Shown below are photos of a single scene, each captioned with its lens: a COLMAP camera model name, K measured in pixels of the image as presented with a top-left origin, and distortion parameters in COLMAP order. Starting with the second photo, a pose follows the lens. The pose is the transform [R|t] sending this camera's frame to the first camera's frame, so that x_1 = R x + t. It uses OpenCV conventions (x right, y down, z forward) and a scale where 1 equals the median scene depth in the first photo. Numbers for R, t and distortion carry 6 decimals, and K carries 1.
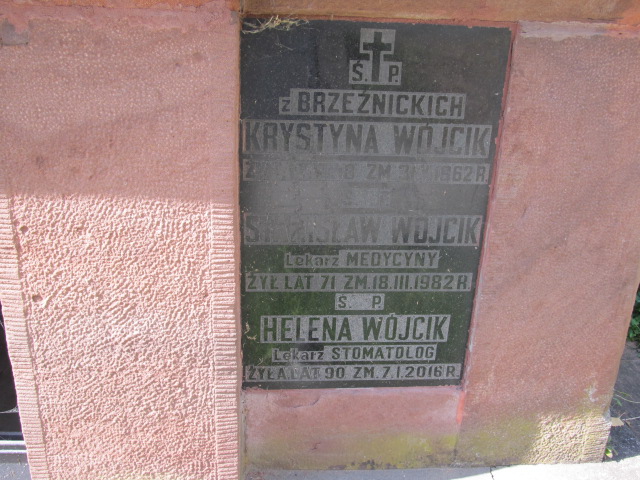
lens RADIAL K [[635.4, 0, 320.0], [0, 635.4, 240.0], [0, 0, 1]] dist [-0.061318, 0.017703]
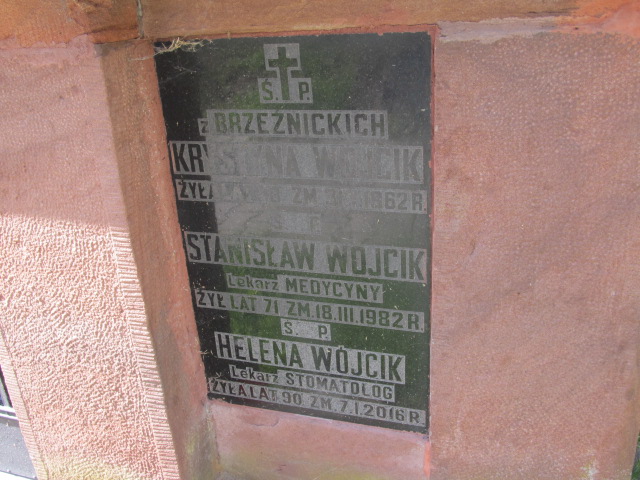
lens RADIAL K [[635.4, 0, 320.0], [0, 635.4, 240.0], [0, 0, 1]] dist [-0.061318, 0.017703]
pose [[0.916060, 0.064977, -0.395741, 0.500129], [-0.050313, 0.997611, 0.047334, -0.091041], [0.397872, -0.023450, 0.917141, 0.163872]]
